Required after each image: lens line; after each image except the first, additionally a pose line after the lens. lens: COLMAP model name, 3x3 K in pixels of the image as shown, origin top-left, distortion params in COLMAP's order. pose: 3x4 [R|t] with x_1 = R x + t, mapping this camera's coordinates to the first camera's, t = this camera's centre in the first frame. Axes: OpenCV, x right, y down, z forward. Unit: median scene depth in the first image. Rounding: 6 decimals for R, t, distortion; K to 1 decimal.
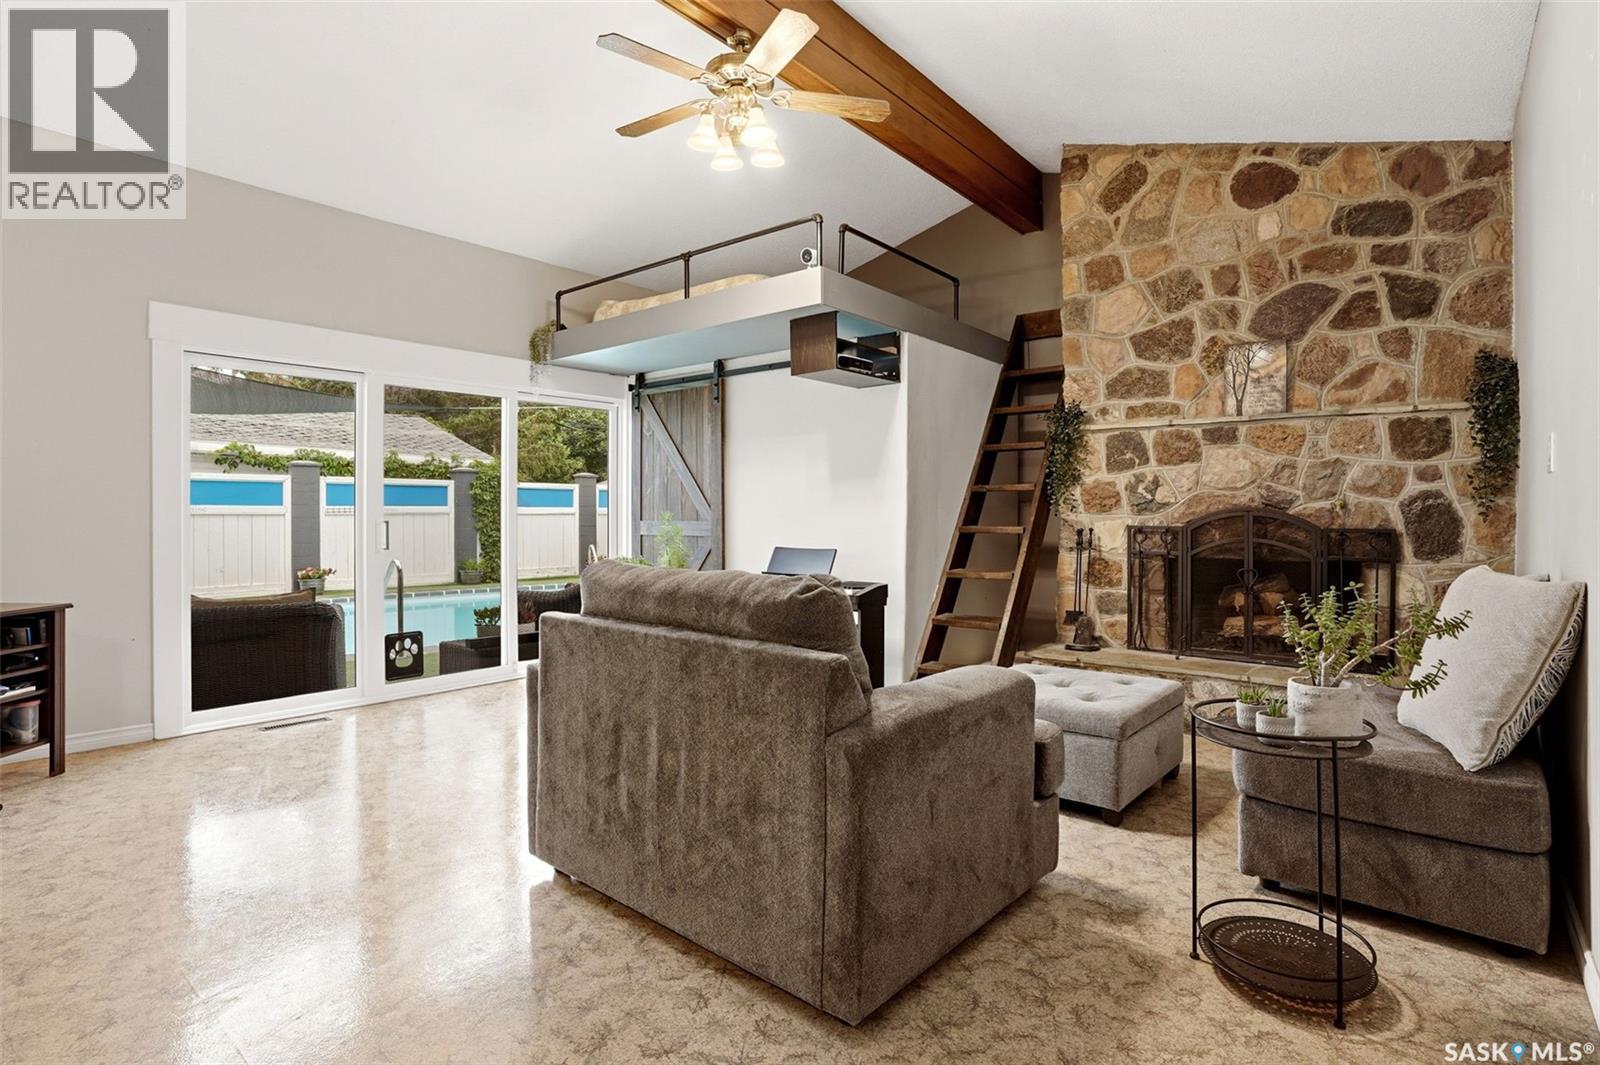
lens RADIAL K [[794.1, 0, 790.1], [0, 794.1, 510.9], [0, 0, 1]] dist [-0.067767, 0.028246]
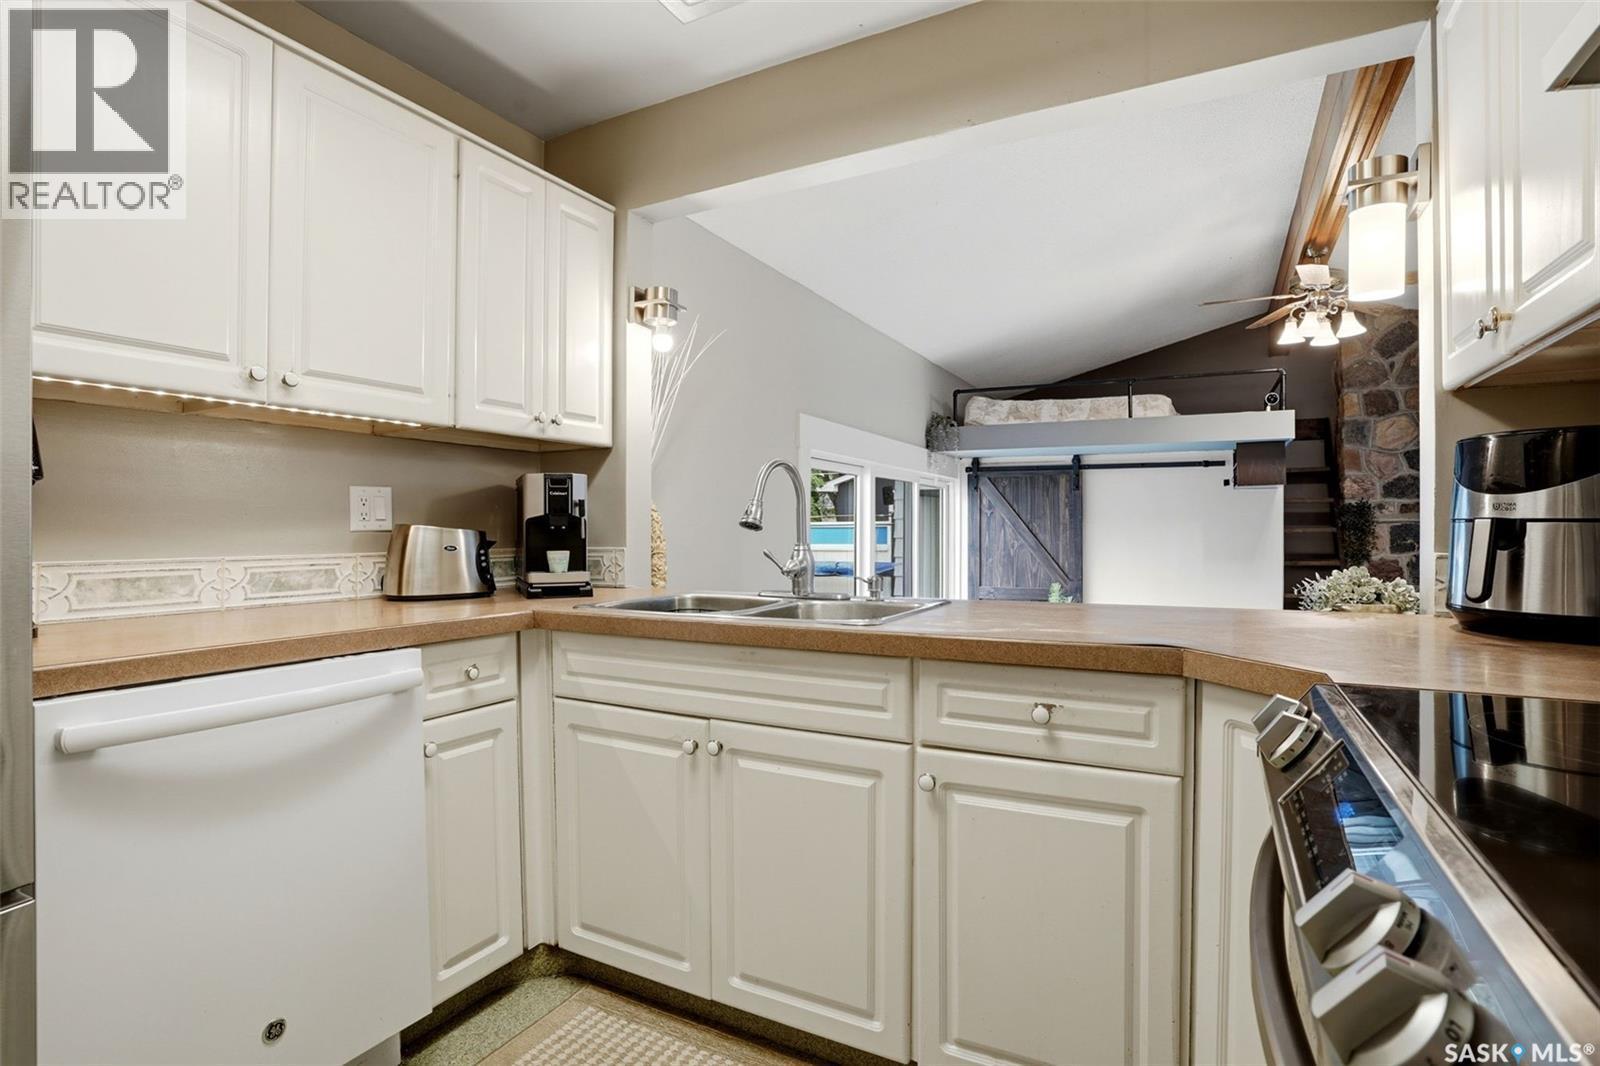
lens RADIAL K [[794.1, 0, 800.1], [0, 794.1, 531.1], [0, 0, 1]] dist [-0.067767, 0.028246]
pose [[0.980777, 0.000318, 0.195133, -0.886874], [-0.000673, 0.999998, 0.001755, -0.091146], [-0.195133, -0.001853, 0.980775, -0.108877]]
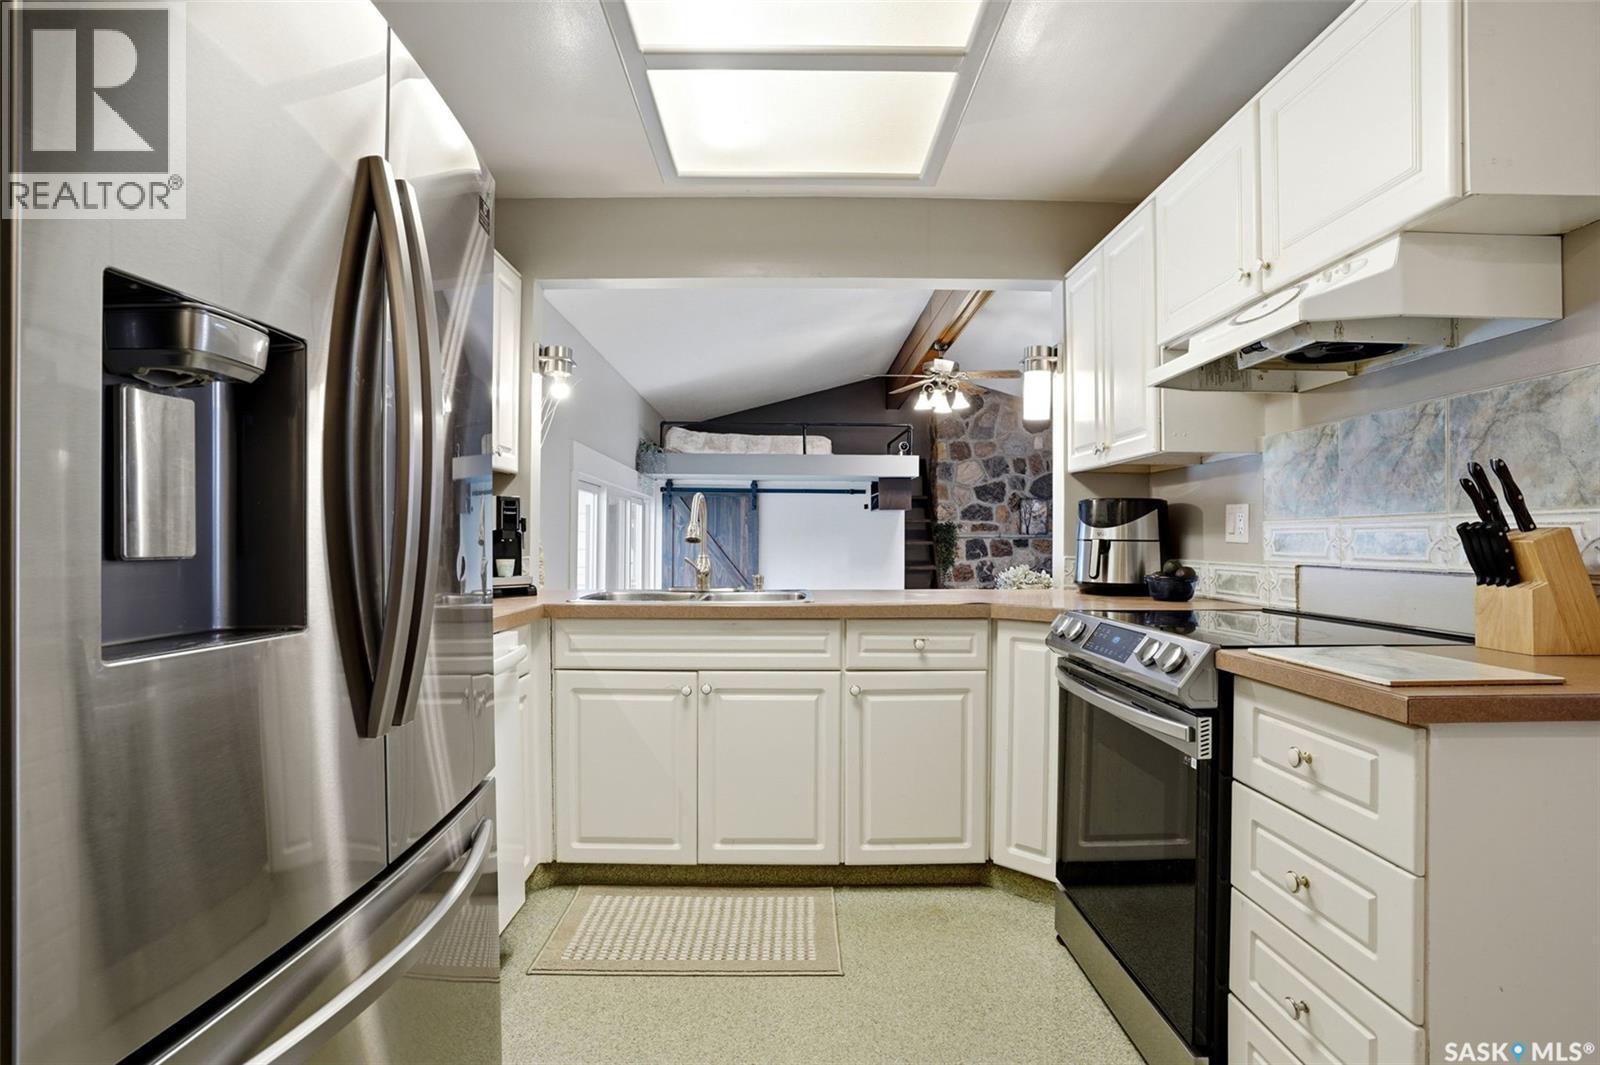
lens RADIAL K [[794.1, 0, 790.7], [0, 794.1, 531.3], [0, 0, 1]] dist [-0.067767, 0.028246]
pose [[0.774706, 0.012283, 0.632202, -1.158062], [-0.004624, 0.999895, -0.013761, -0.092272], [-0.632304, 0.007738, 0.774681, -0.206250]]
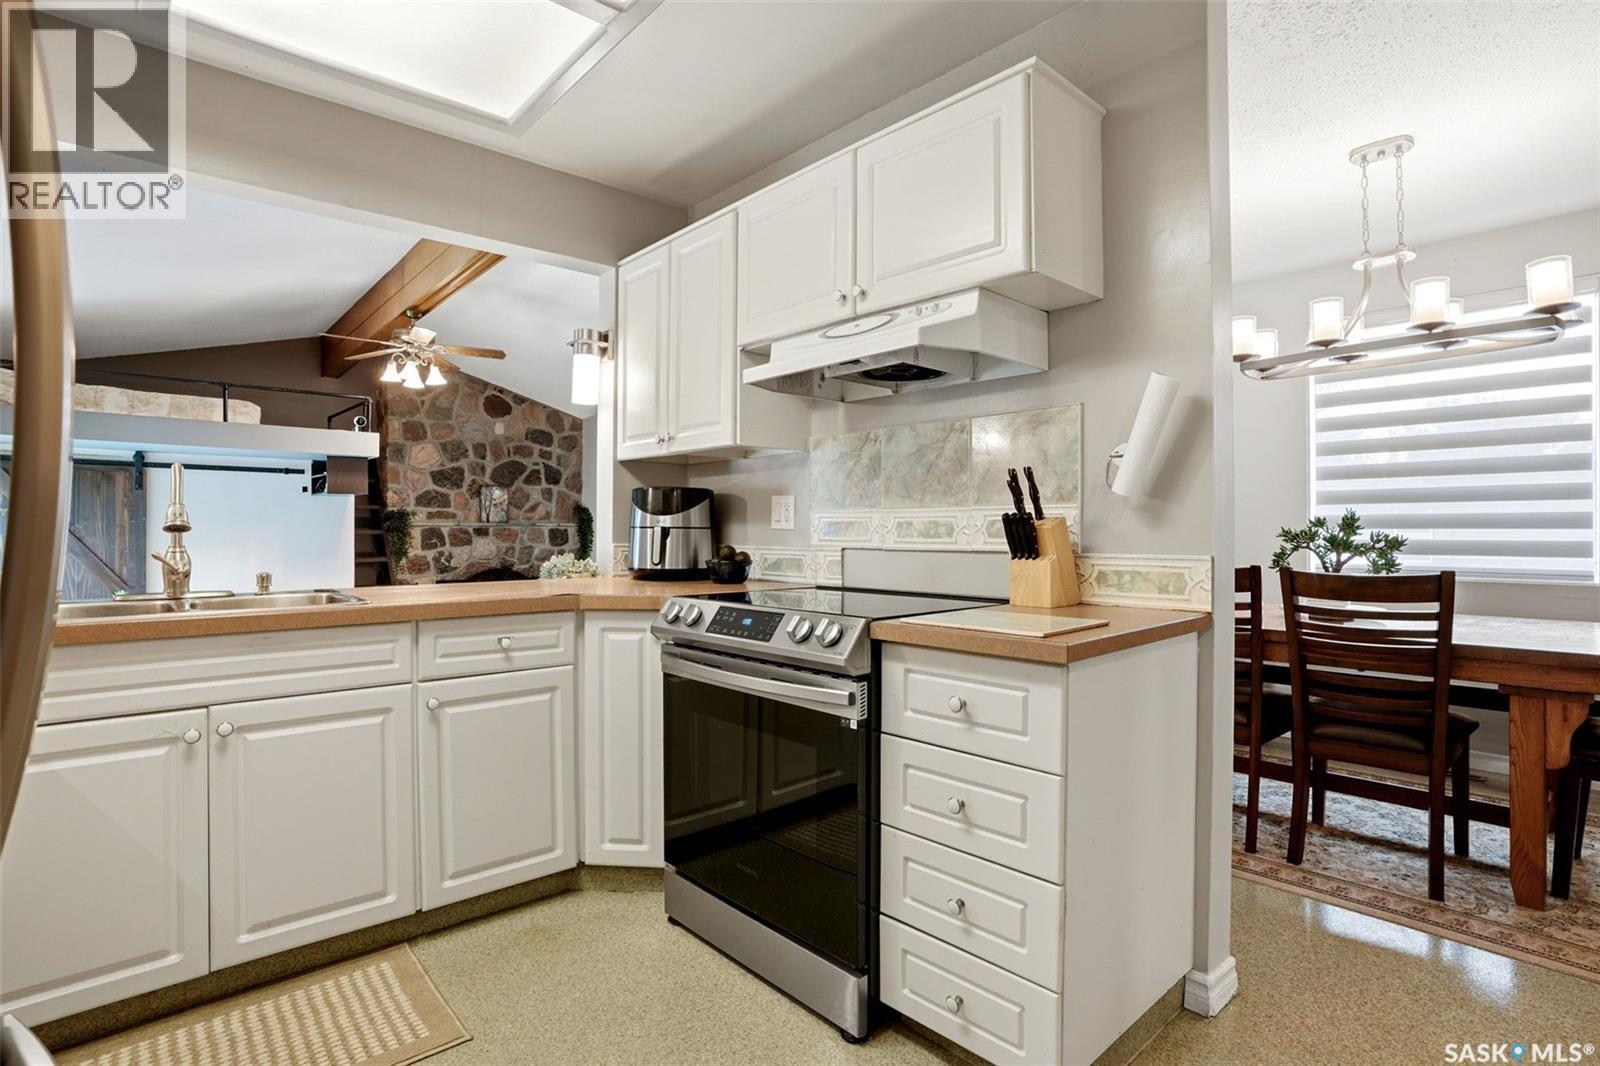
lens RADIAL K [[794.1, 0, 791.3], [0, 794.1, 528.3], [0, 0, 1]] dist [-0.067767, 0.028246]
pose [[0.170906, 0.004805, 0.985276, -1.193264], [0.000669, 0.999987, -0.004993, -0.090895], [-0.985287, 0.001512, 0.170901, -0.095614]]
